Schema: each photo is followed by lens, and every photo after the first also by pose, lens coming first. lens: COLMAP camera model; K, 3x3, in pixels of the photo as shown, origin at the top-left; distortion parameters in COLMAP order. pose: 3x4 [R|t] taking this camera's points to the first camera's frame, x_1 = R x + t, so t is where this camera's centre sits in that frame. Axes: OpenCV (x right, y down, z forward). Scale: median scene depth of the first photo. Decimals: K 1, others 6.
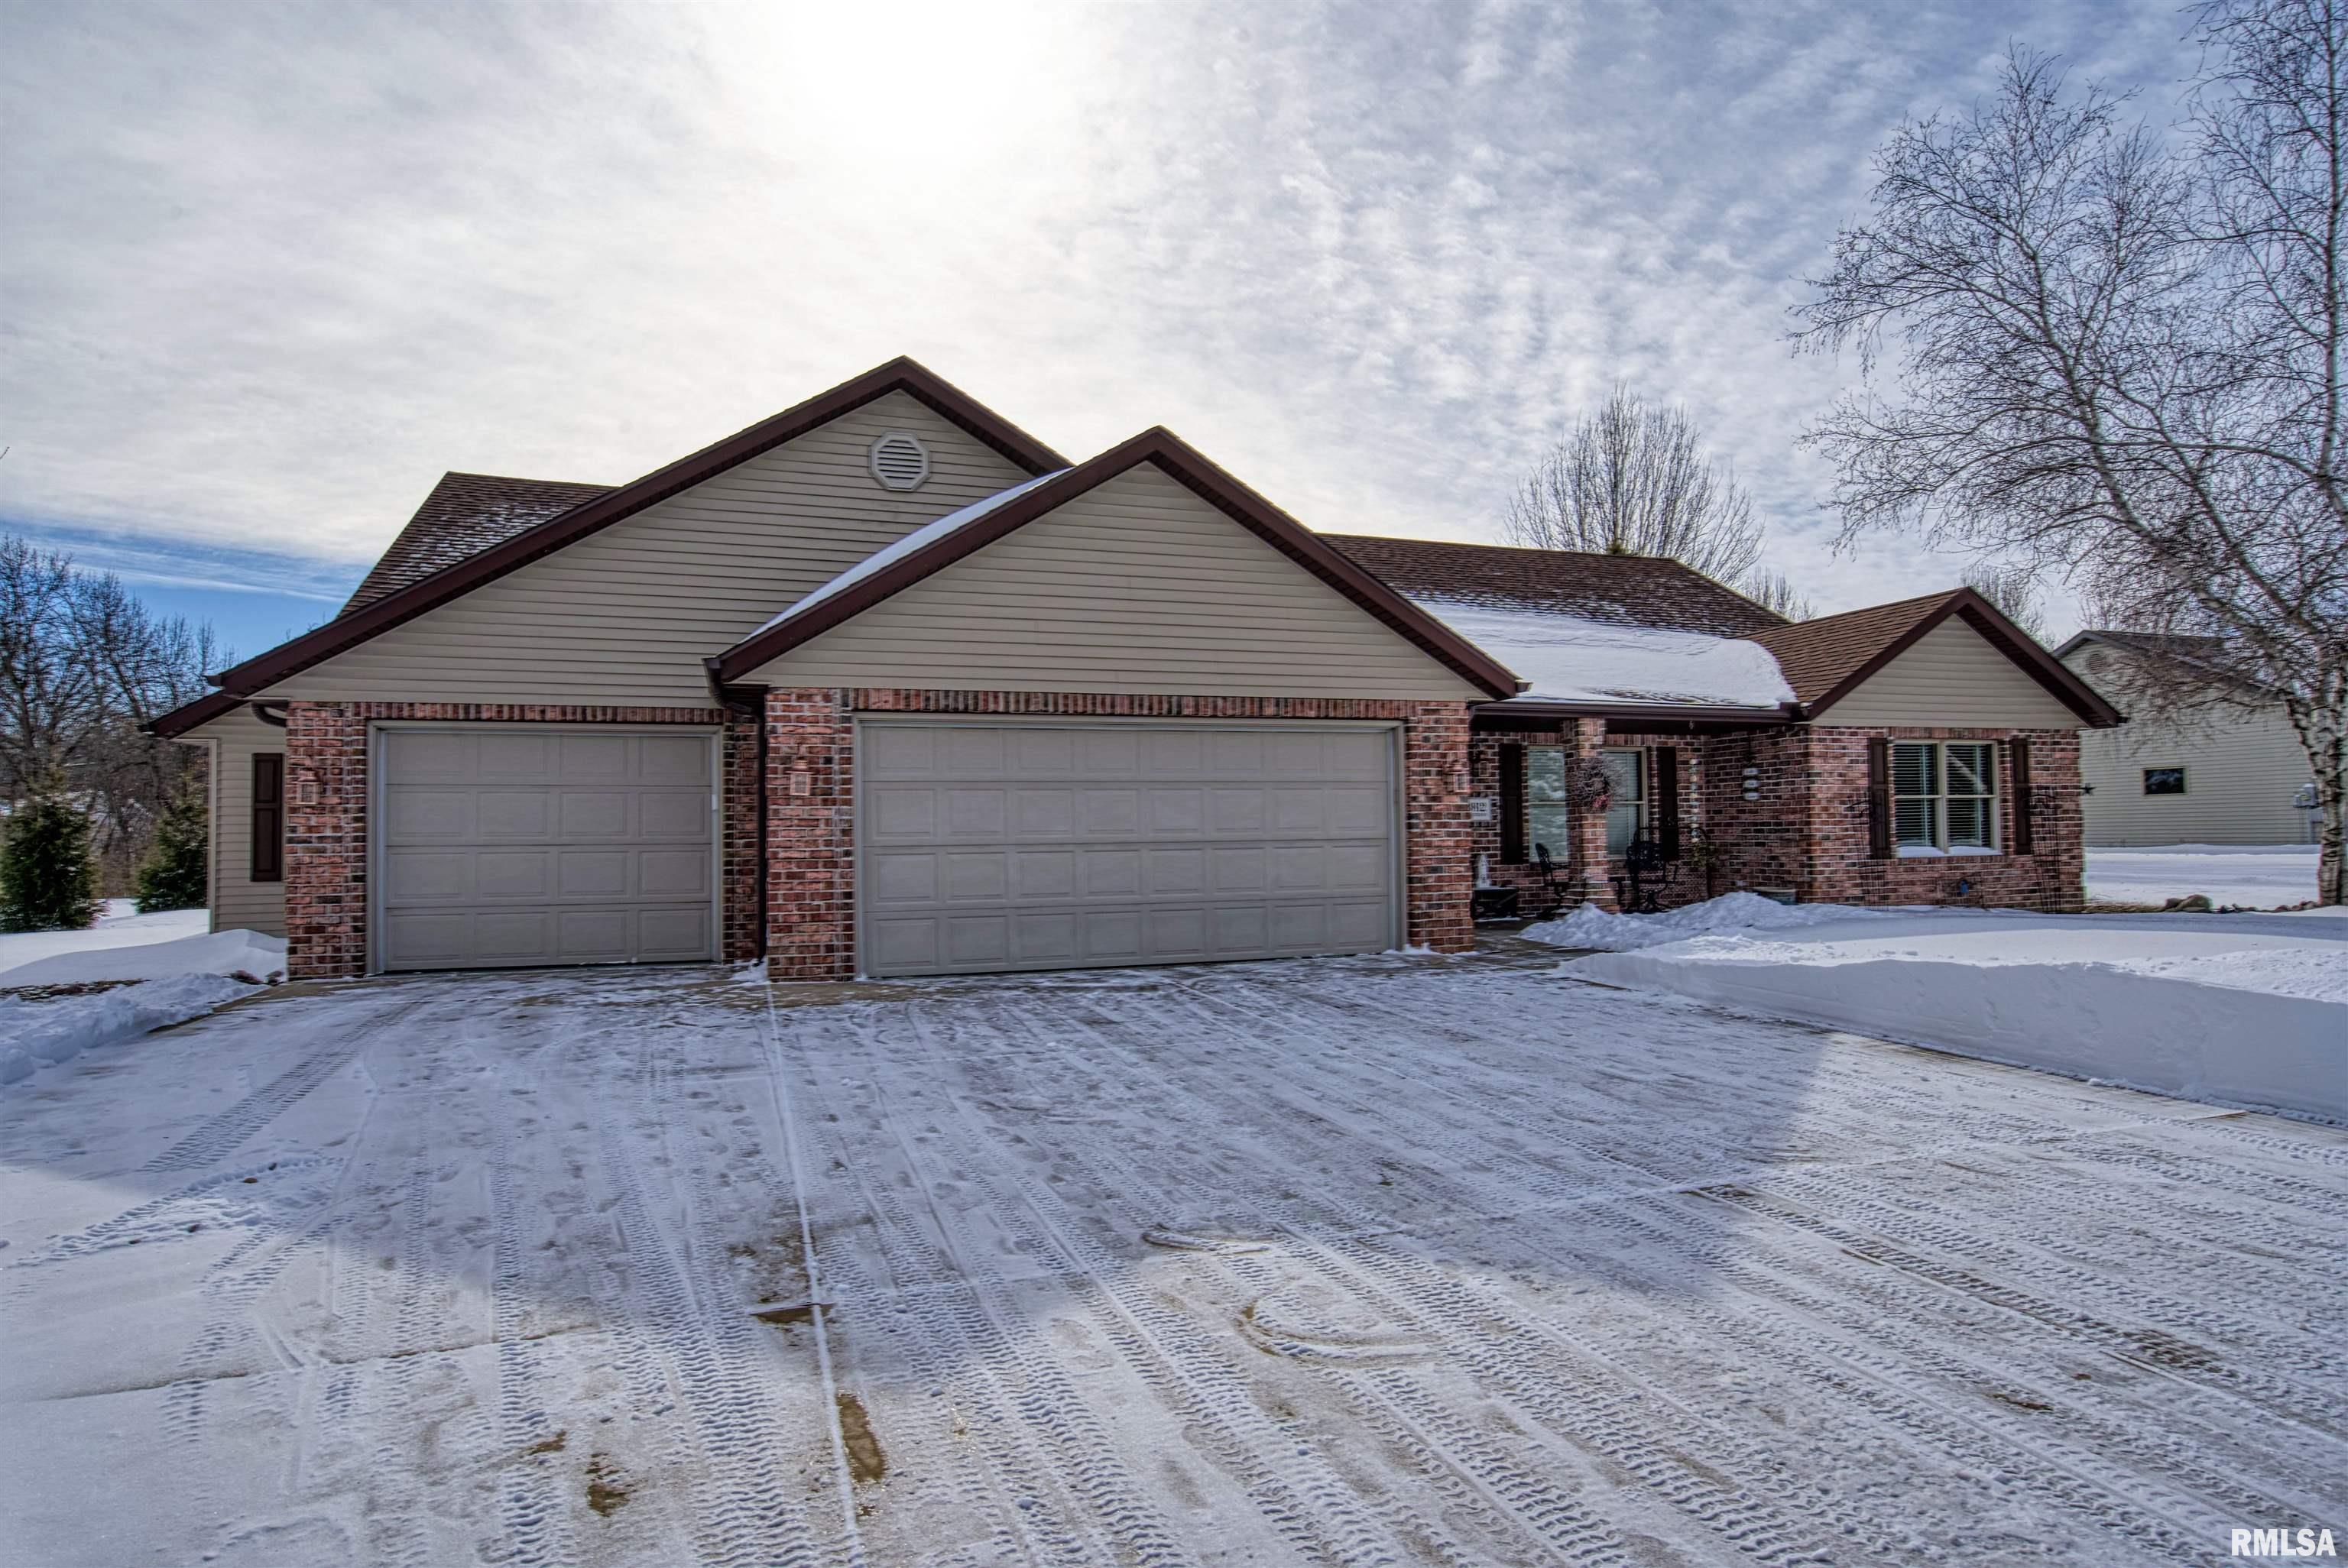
lens RADIAL K [[1300.0, 0, 1174.0], [0, 1300.0, 784.0], [0, 0, 1]] dist [-0.024420, 0.020201]
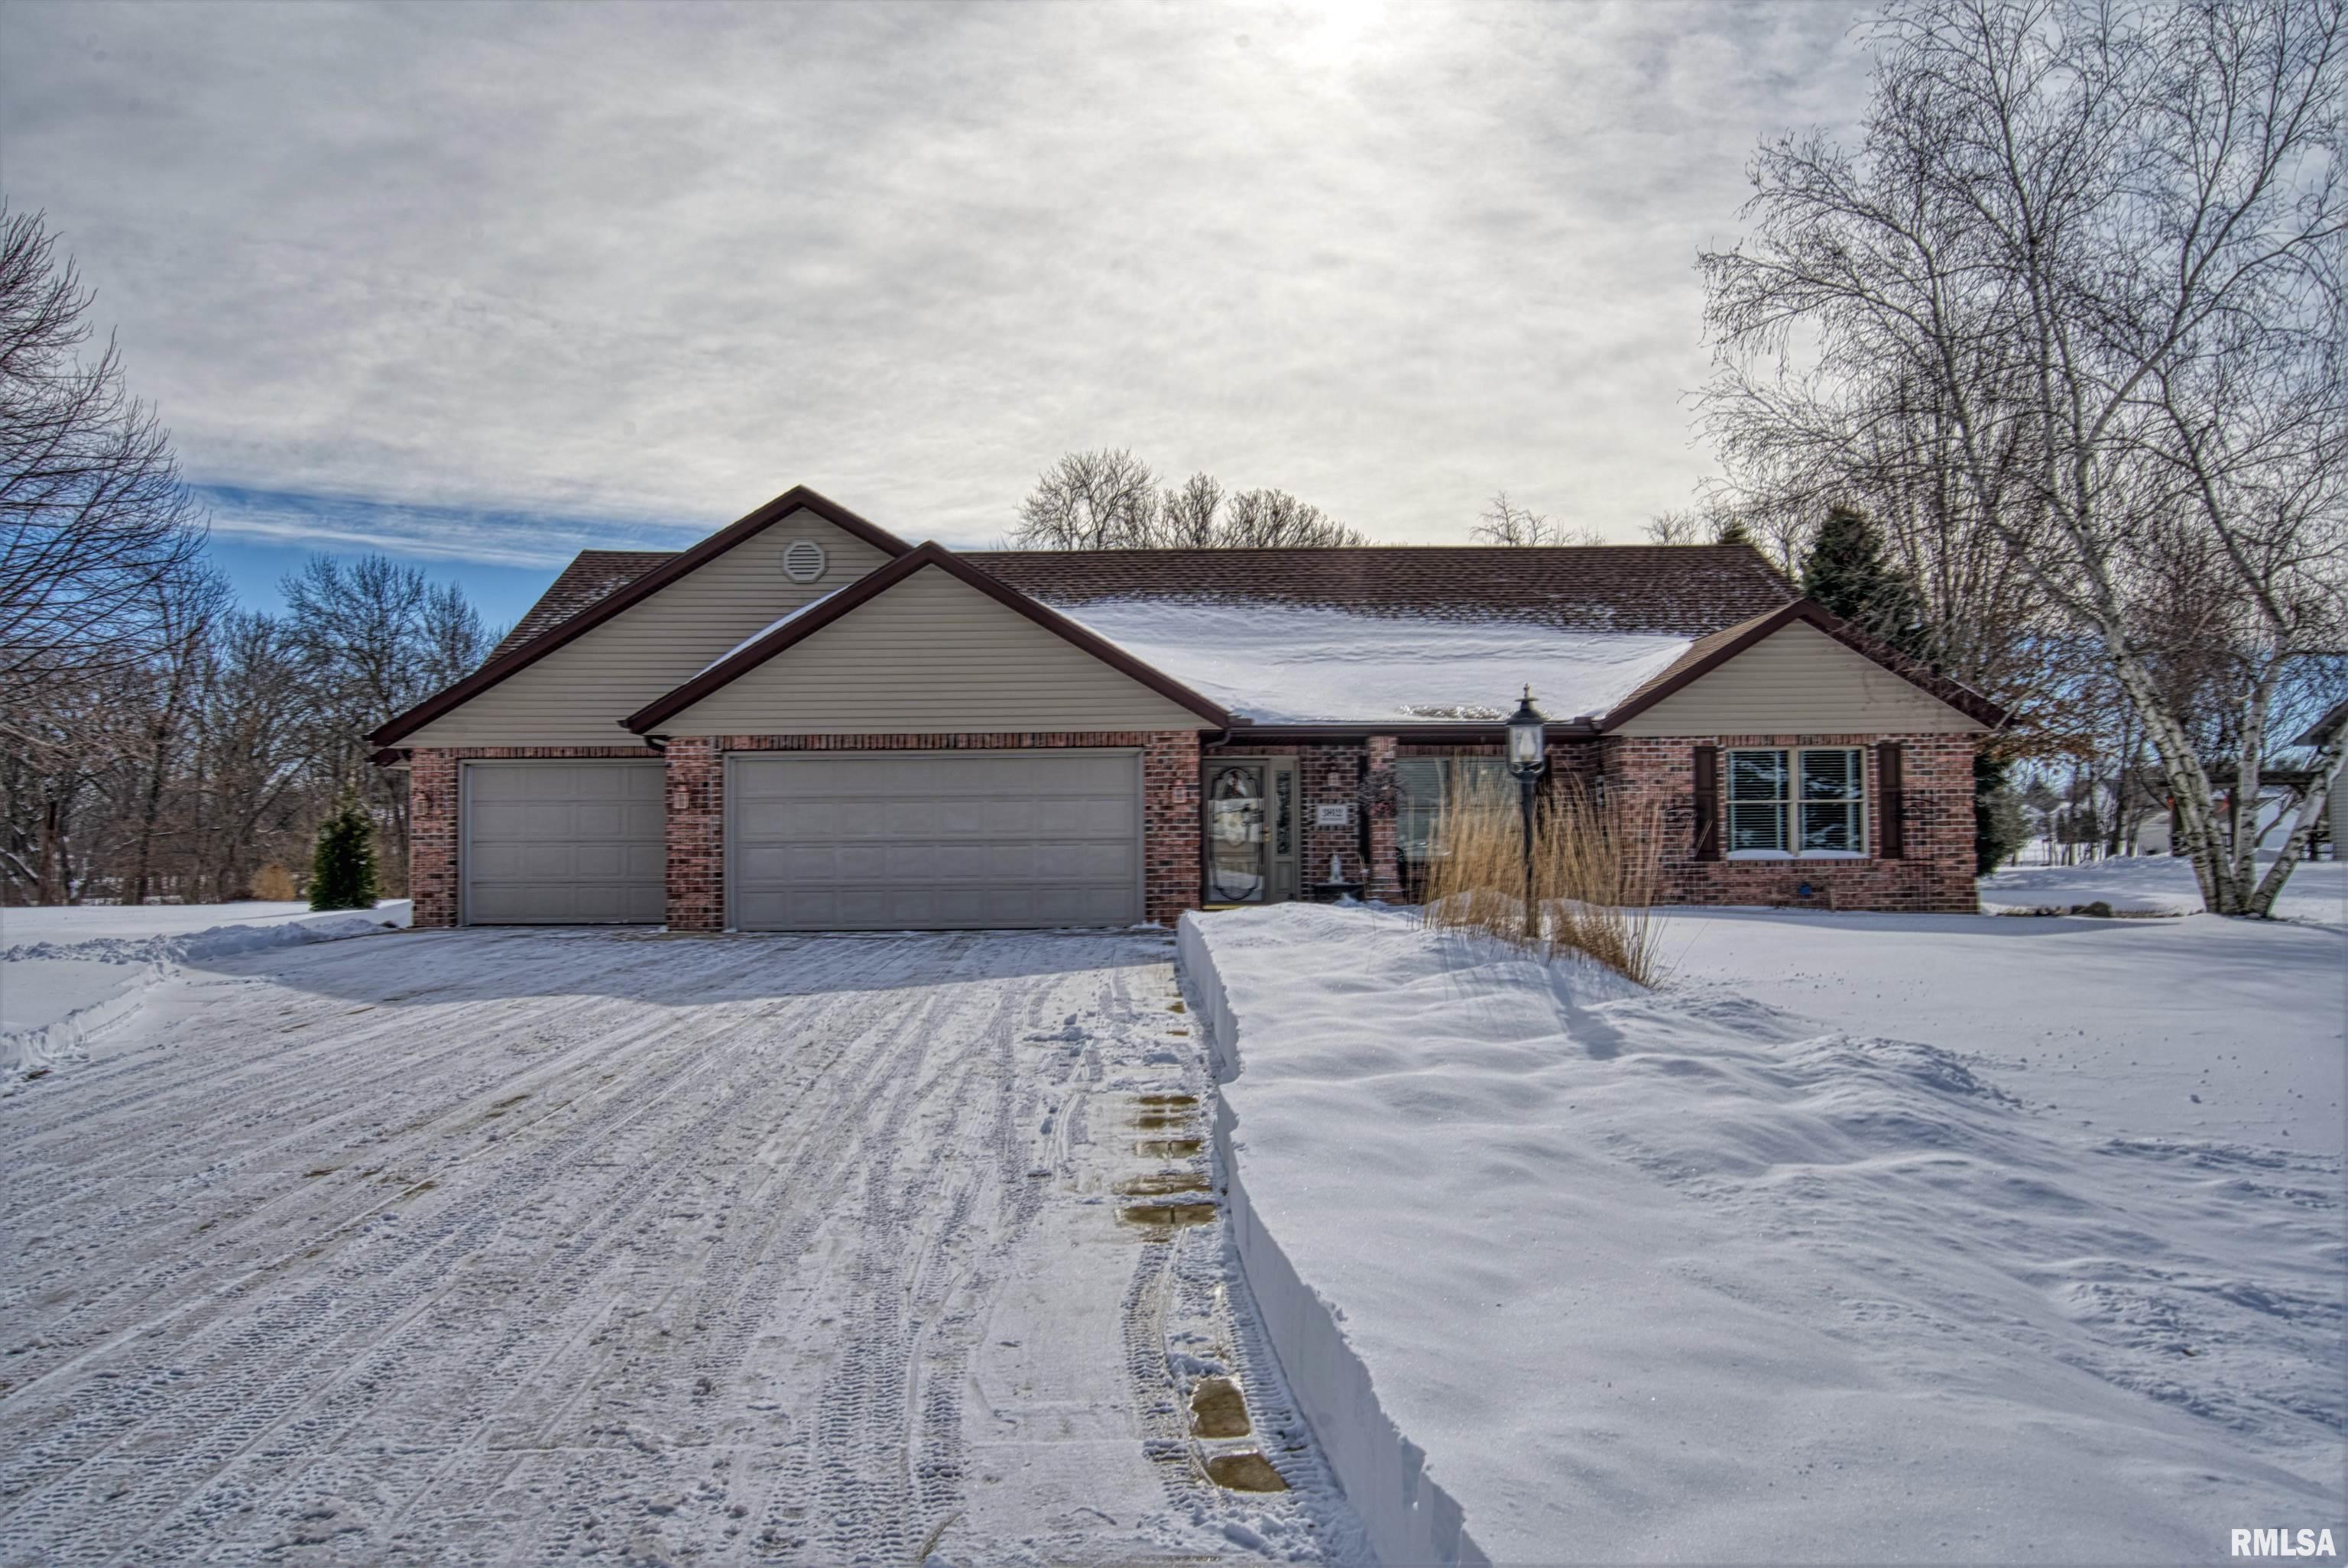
lens RADIAL K [[1700.7, 0, 1174.0], [0, 1700.7, 784.0], [0, 0, 1]] dist [0.033504, 0.001075]
pose [[0.949468, -0.007496, -0.313773, 0.713490], [0.009053, 0.999953, 0.003503, -0.017153], [0.313732, -0.006167, 0.949491, -0.575357]]
